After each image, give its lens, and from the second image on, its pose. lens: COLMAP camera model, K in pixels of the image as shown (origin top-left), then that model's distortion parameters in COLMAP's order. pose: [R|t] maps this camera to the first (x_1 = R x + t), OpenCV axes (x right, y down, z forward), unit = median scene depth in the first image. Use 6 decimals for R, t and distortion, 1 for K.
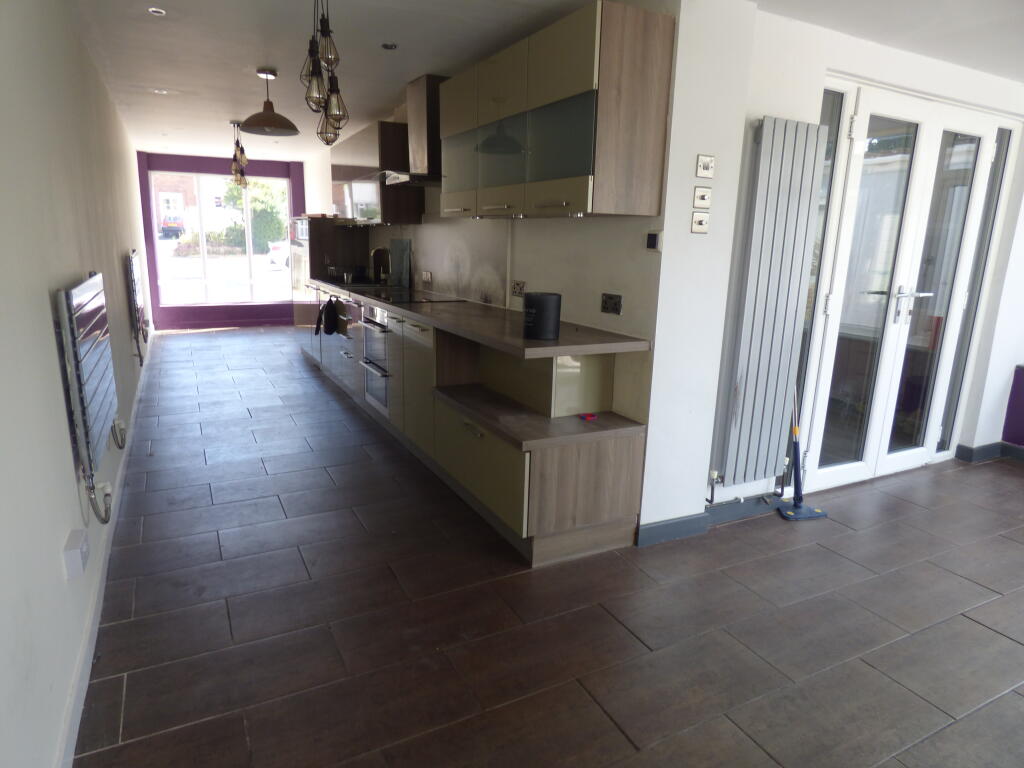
lens RADIAL K [[608.2, 0, 512.0], [0, 608.2, 384.0], [0, 0, 1]] dist [0.003401, -0.001306]
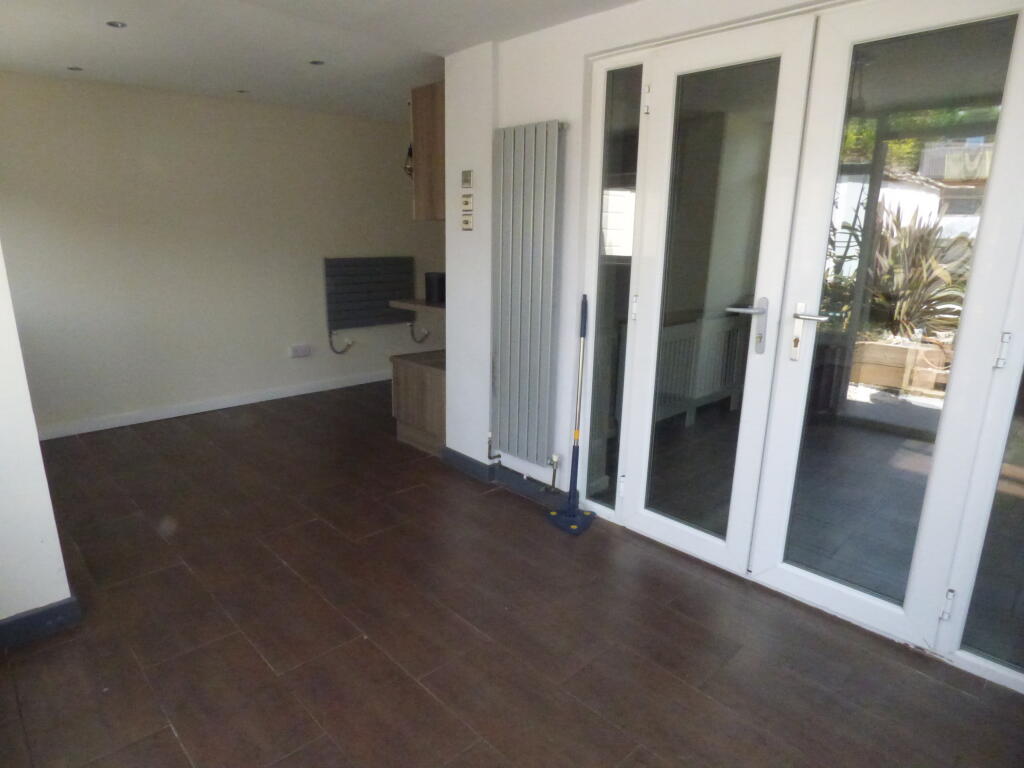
lens RADIAL K [[608.2, 0, 512.0], [0, 608.2, 384.0], [0, 0, 1]] dist [0.003401, -0.001306]
pose [[0.293137, 0.201773, -0.934536, 1.421885], [-0.226160, 0.964369, 0.137274, -0.116328], [0.928936, 0.171114, 0.328325, 0.633803]]
